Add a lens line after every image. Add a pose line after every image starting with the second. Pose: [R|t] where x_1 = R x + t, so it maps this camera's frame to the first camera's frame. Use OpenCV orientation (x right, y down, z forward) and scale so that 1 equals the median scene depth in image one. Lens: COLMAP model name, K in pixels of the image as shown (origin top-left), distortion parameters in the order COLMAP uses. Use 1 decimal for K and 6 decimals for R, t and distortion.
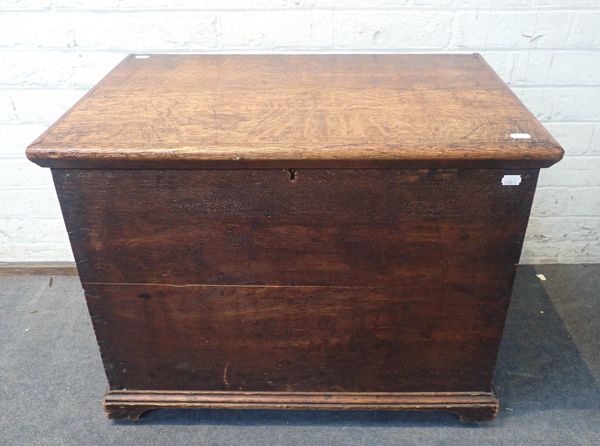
lens RADIAL K [[540.0, 0, 299.7], [0, 540.0, 246.3], [0, 0, 1]] dist [-0.007598, -0.005604]
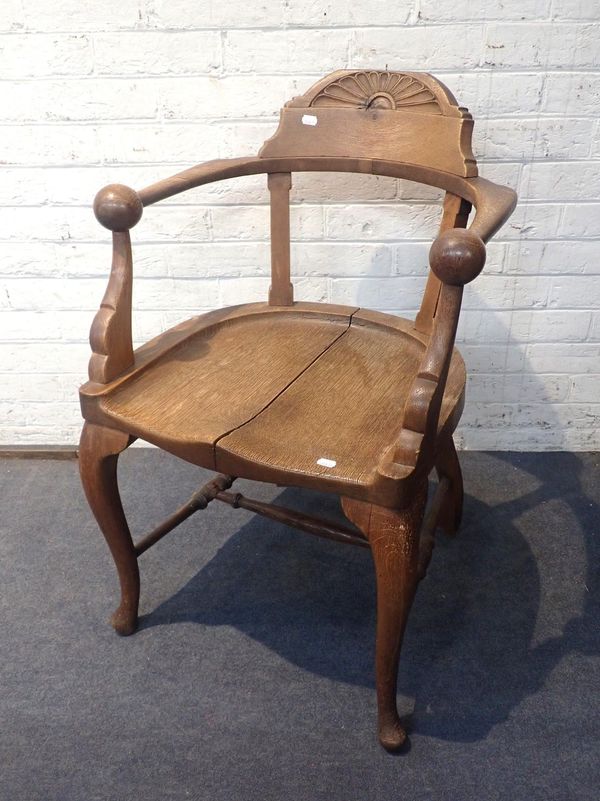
lens RADIAL K [[710.7, 0, 300.0], [0, 710.7, 400.5], [0, 0, 1]] dist [-0.001843, -0.004966]
pose [[0.999211, 0.004850, -0.039413, 0.073368], [-0.004598, 0.999968, 0.006497, -0.075439], [0.039443, -0.006310, 0.999202, -0.326375]]
